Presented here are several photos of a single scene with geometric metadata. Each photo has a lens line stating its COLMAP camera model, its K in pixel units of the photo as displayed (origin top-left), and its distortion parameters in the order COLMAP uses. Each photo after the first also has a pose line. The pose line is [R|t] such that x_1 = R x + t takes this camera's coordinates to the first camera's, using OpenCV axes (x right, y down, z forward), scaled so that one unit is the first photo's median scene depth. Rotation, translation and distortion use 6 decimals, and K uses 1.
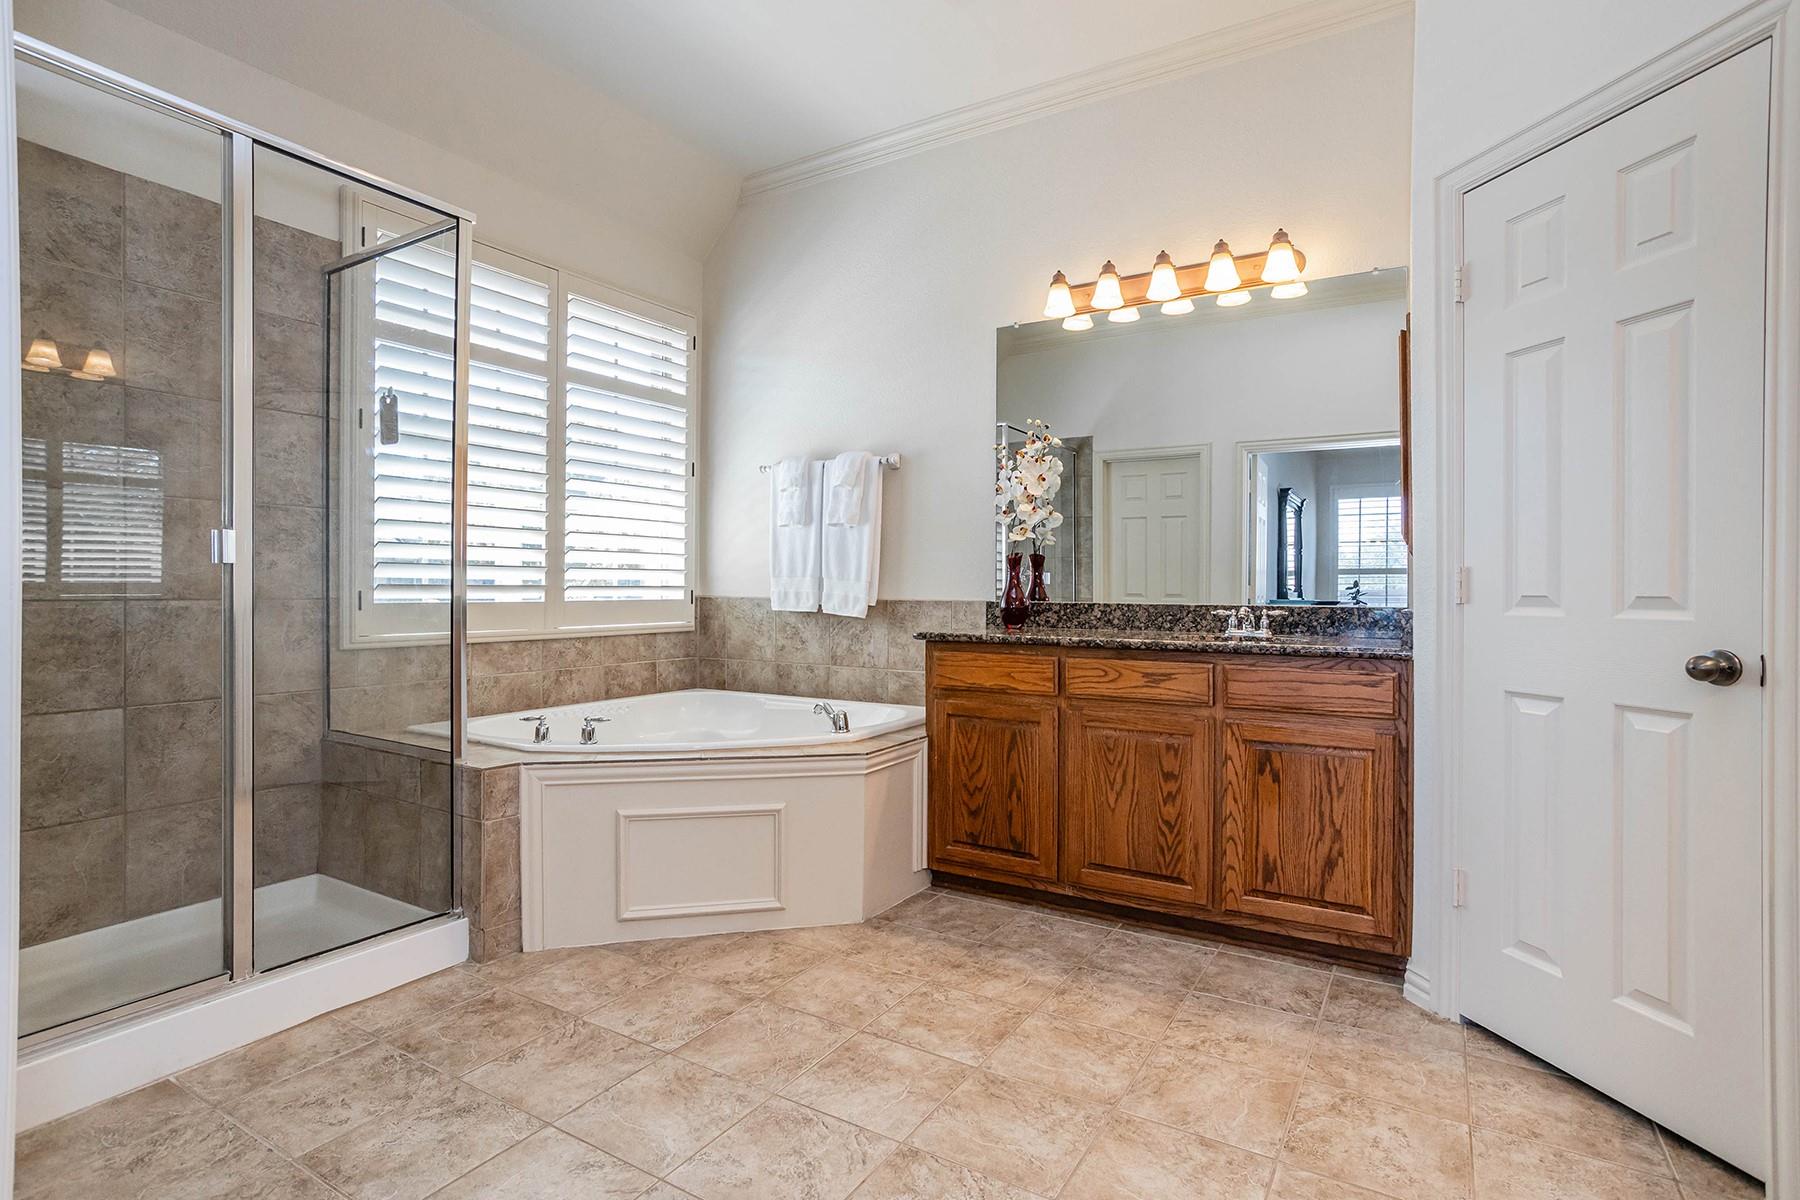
lens RADIAL K [[871.7, 0, 952.3], [0, 871.7, 581.7], [0, 0, 1]] dist [-0.031290, 0.014047]
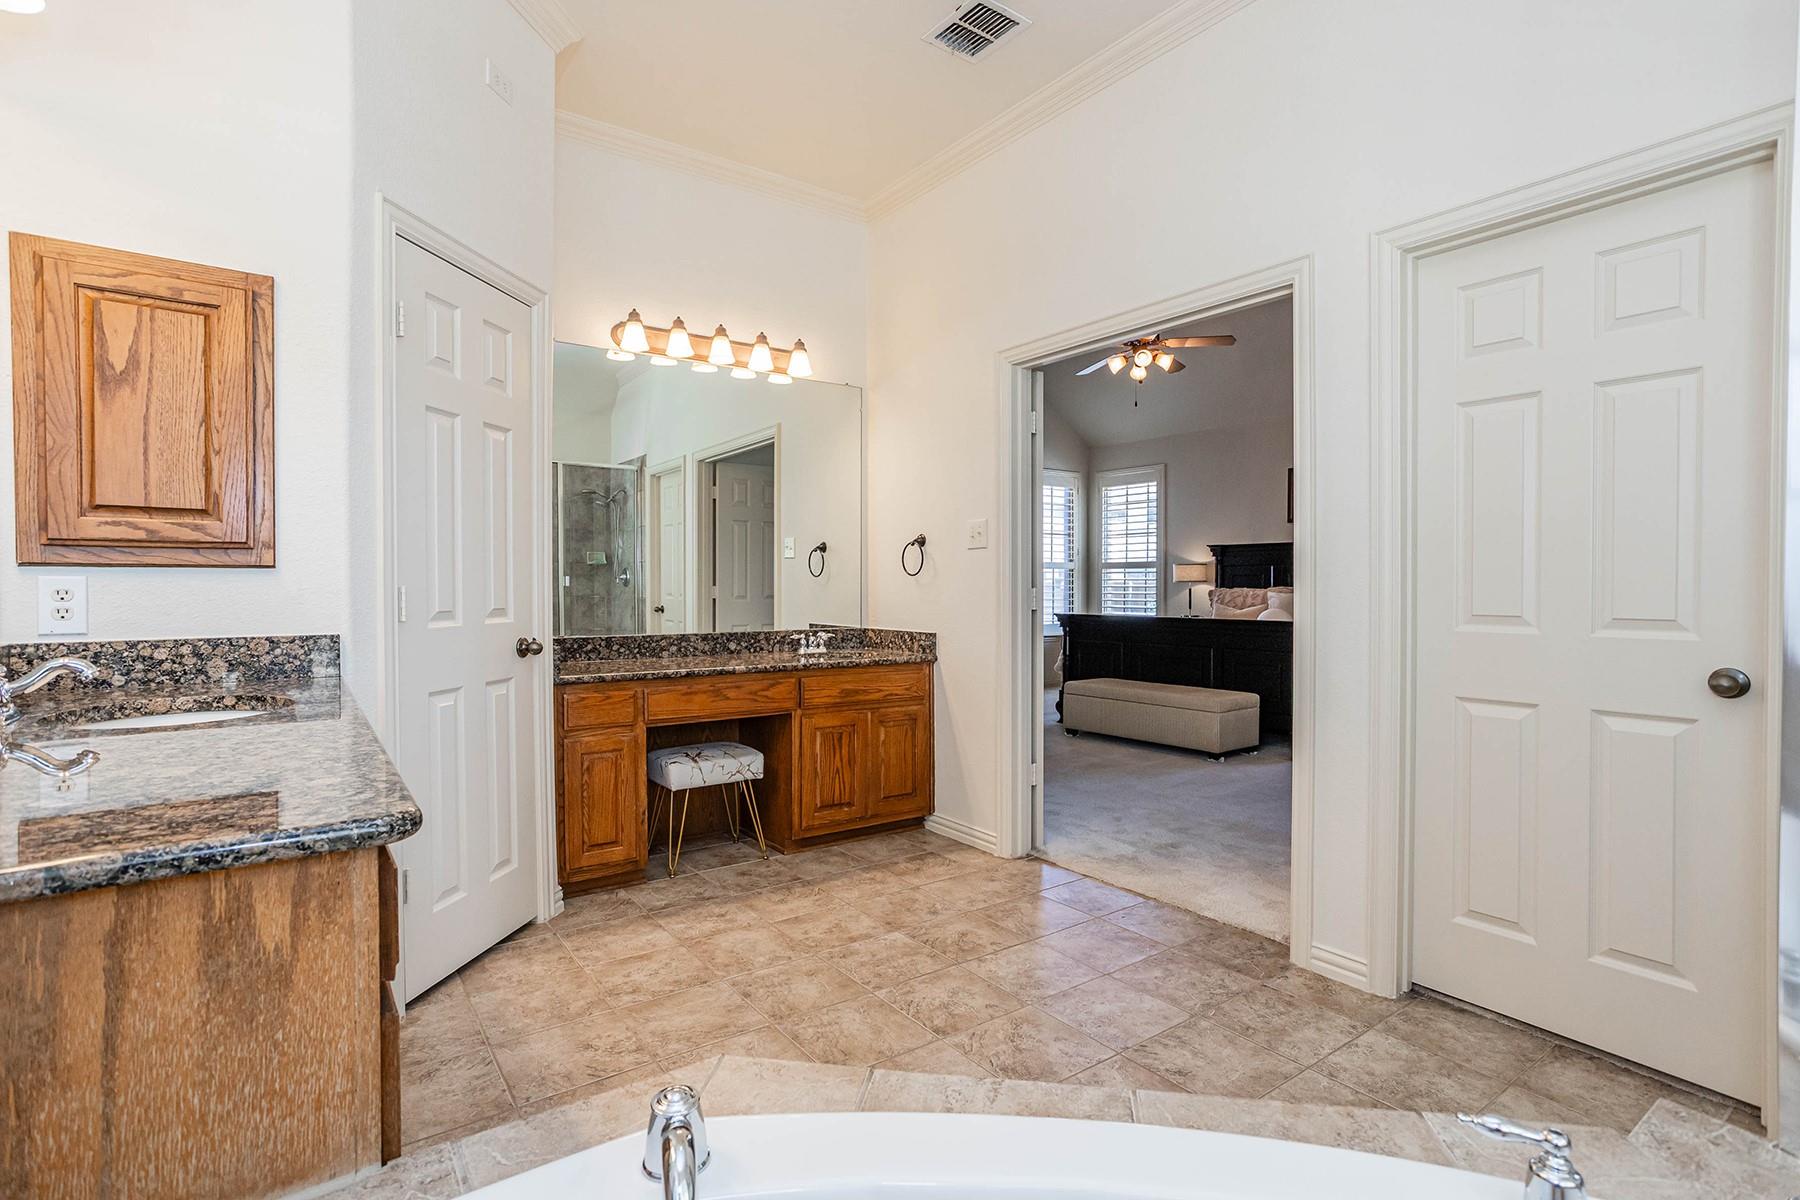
lens RADIAL K [[871.7, 0, 966.8], [0, 871.7, 588.7], [0, 0, 1]] dist [-0.031290, 0.014047]
pose [[-0.927595, -0.007645, 0.373510, -0.387172], [-0.006614, 0.999970, 0.004042, -0.021065], [-0.373530, 0.001279, -0.927617, 1.474869]]
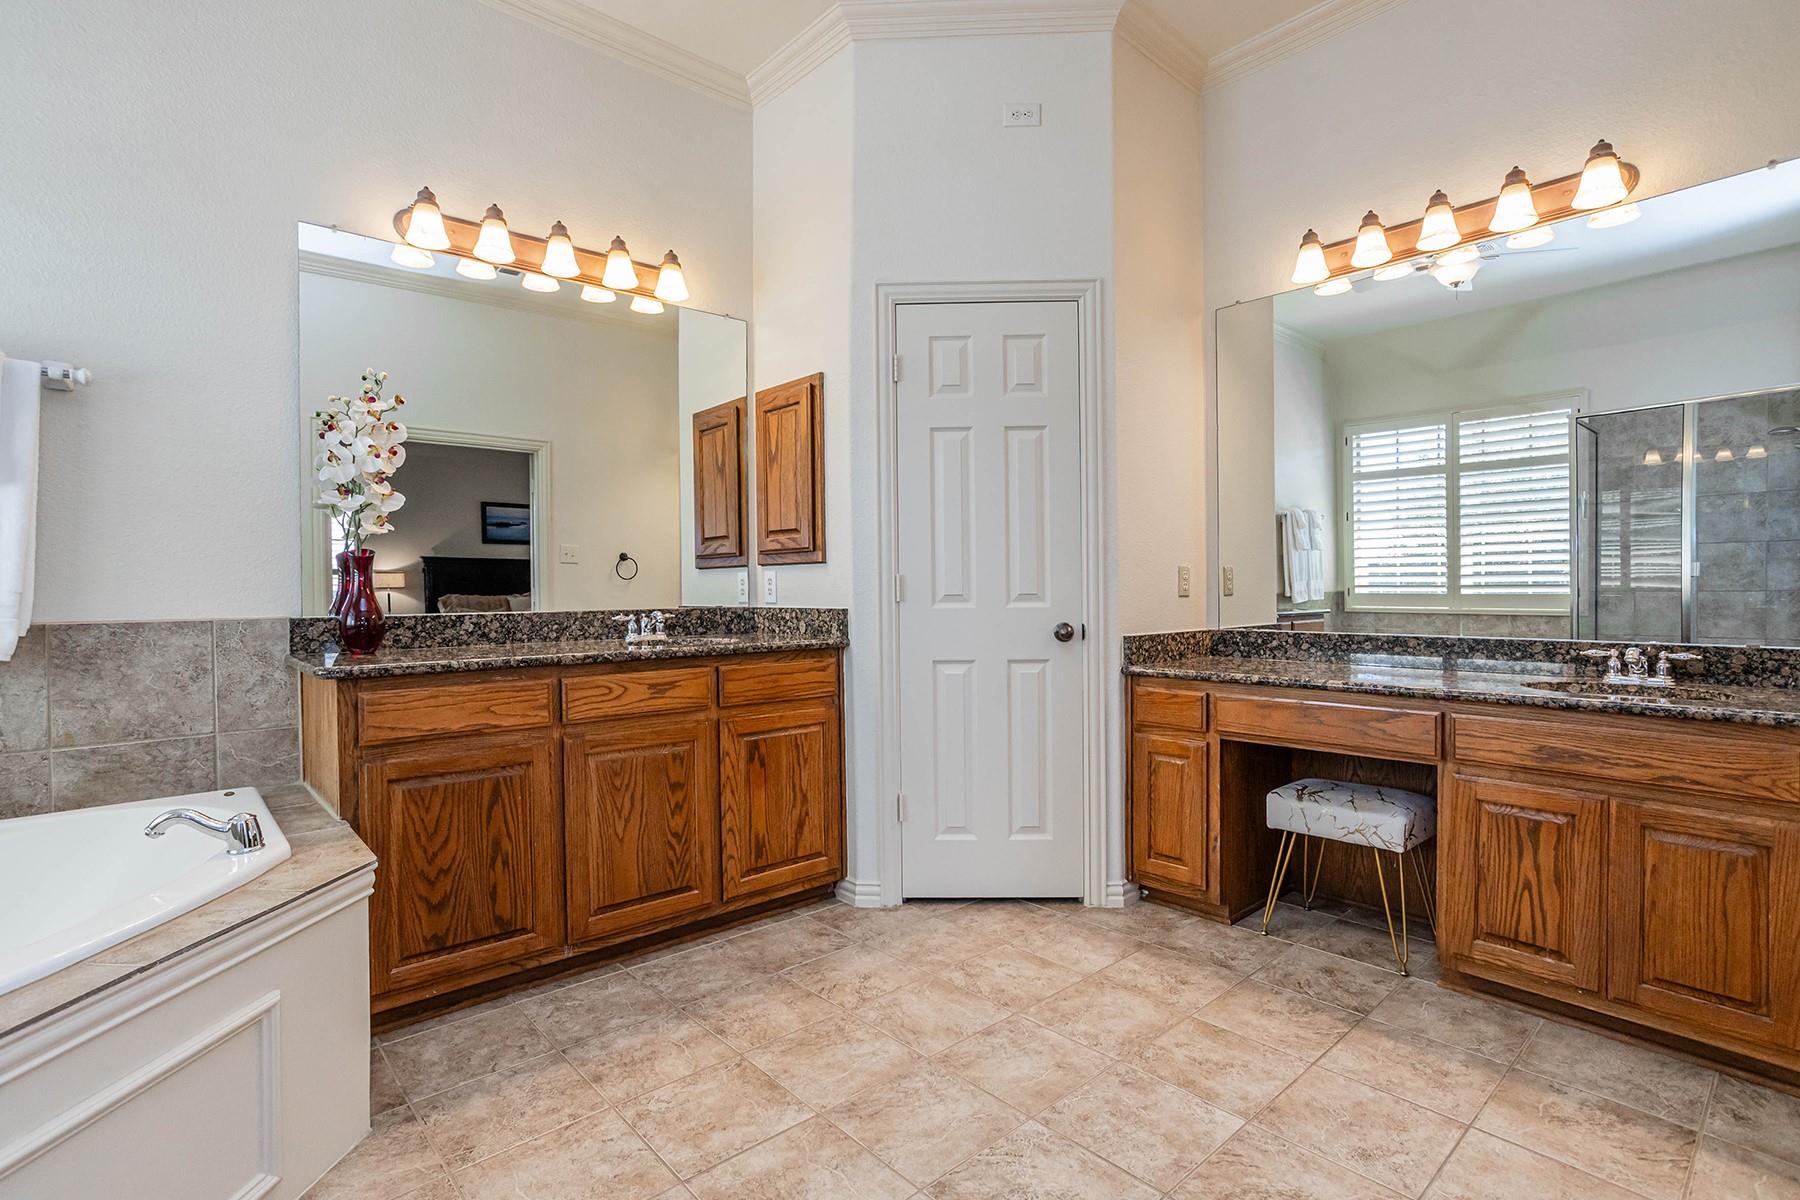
lens RADIAL K [[871.7, 0, 869.5], [0, 871.7, 593.3], [0, 0, 1]] dist [-0.031290, 0.014047]
pose [[0.327386, -0.009315, 0.944845, -0.635303], [0.006196, 0.999951, 0.007712, 0.000741], [-0.944870, 0.003329, 0.327428, 0.502507]]
